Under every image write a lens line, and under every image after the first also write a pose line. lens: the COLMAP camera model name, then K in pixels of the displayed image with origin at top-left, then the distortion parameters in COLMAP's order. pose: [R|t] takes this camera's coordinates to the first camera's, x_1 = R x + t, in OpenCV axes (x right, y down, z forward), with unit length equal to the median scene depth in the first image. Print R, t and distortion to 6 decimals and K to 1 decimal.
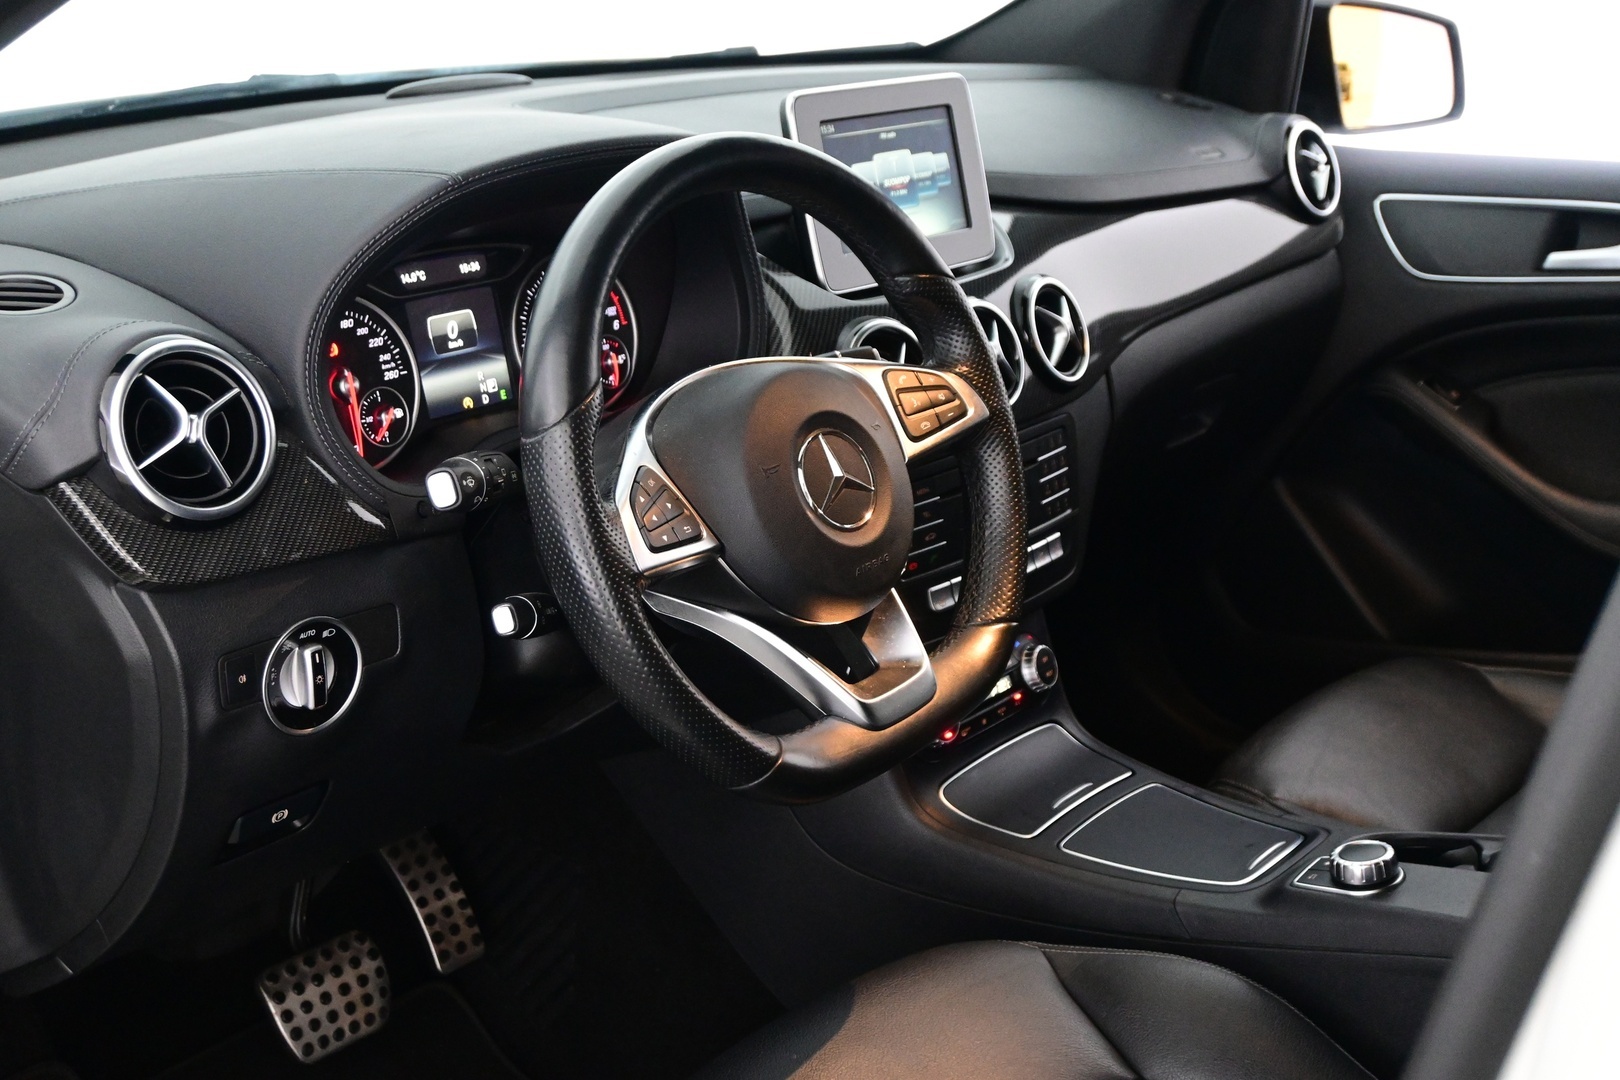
lens RADIAL K [[1962.2, 0, 810.3], [0, 1962.2, 540.1], [0, 0, 1]] dist [-0.017574, 0.000000]
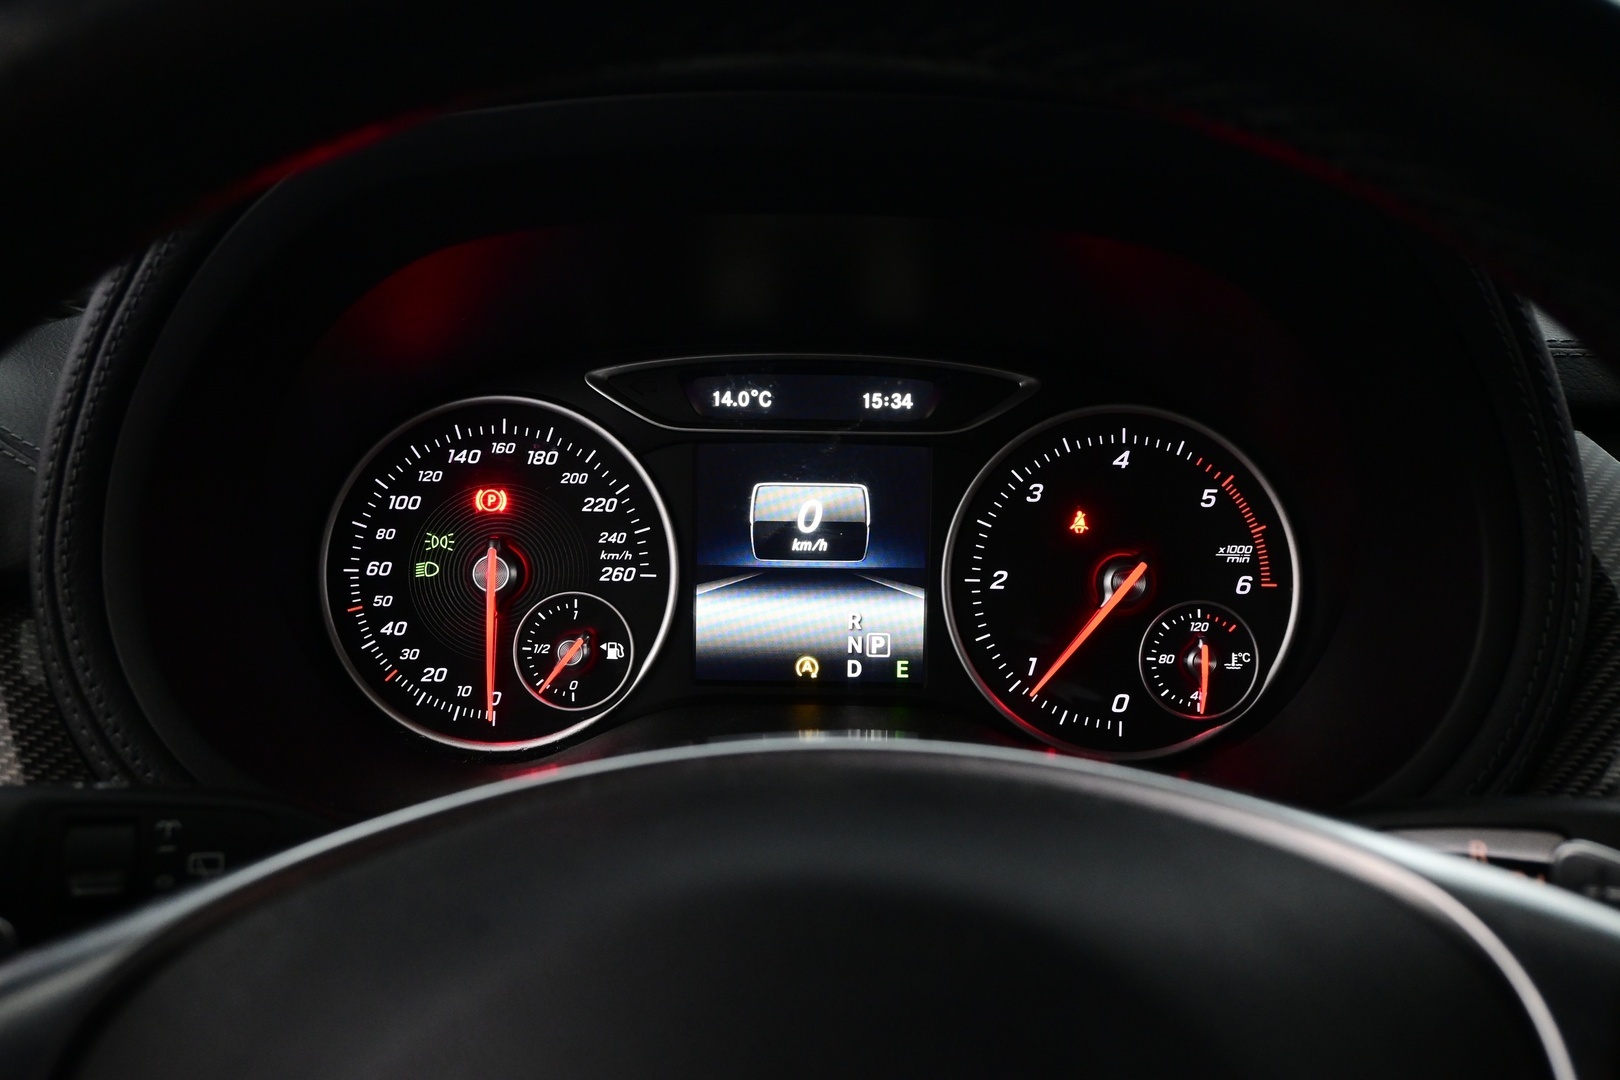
lens RADIAL K [[1362.2, 0, 809.0], [0, 1362.2, 541.2], [0, 0, 1]] dist [0.008495, 0.000471]
pose [[0.637408, 0.182093, -0.748701, 0.076900], [-0.254878, 0.966803, 0.018147, -0.108471], [0.727151, 0.179260, 0.662659, 0.780403]]
